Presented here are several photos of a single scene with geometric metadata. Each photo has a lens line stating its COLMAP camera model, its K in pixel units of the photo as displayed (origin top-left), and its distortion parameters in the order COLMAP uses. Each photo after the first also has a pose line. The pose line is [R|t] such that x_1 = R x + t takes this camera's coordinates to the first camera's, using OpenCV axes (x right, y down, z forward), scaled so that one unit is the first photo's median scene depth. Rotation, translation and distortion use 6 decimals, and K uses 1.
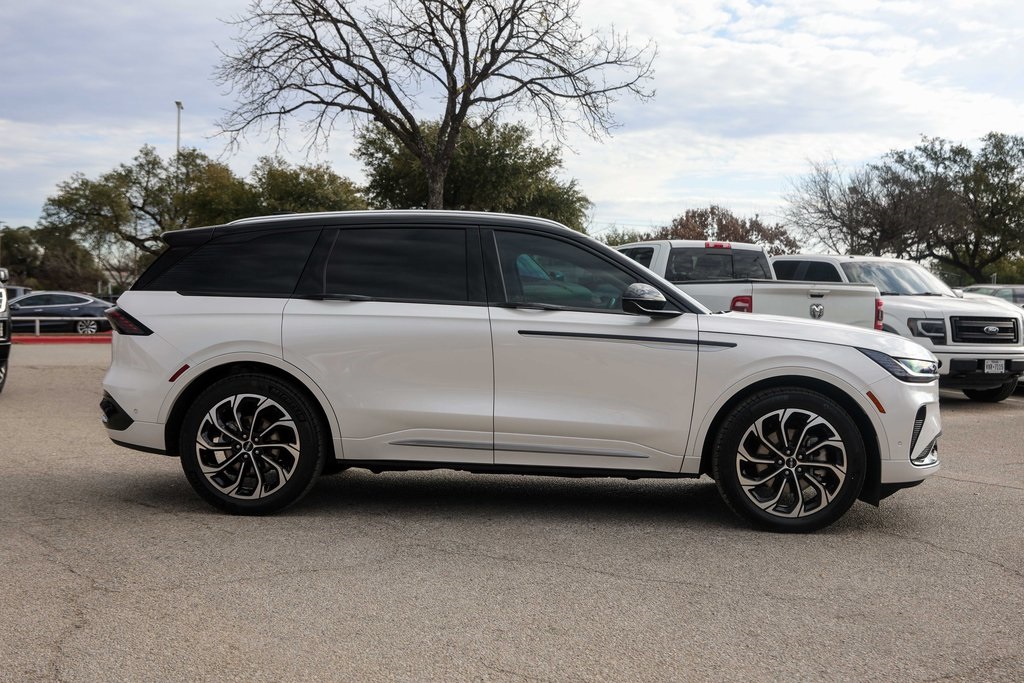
lens RADIAL K [[1145.8, 0, 511.1], [0, 1145.8, 341.8], [0, 0, 1]] dist [-0.025725, 0.000000]
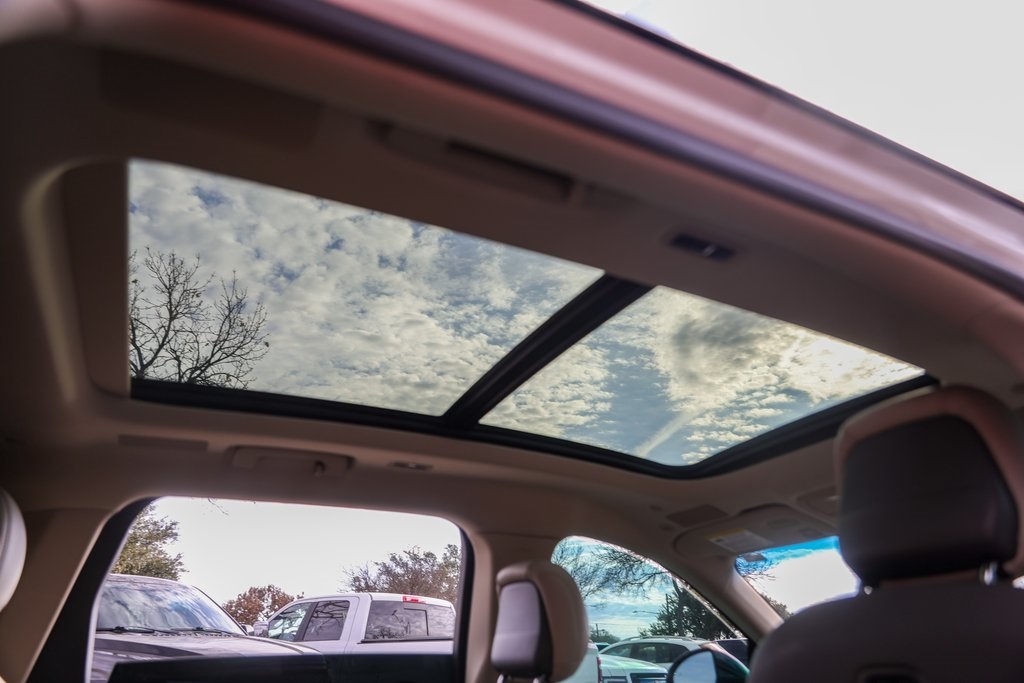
lens RADIAL K [[673.0, 0, 513.2], [0, 673.0, 343.1], [0, 0, 1]] dist [-0.026365, 0.009503]
pose [[0.853414, 0.205830, 0.478872, -0.017993], [0.037285, 0.892268, -0.449964, -0.005452], [-0.519898, 0.401860, 0.753800, 0.122211]]
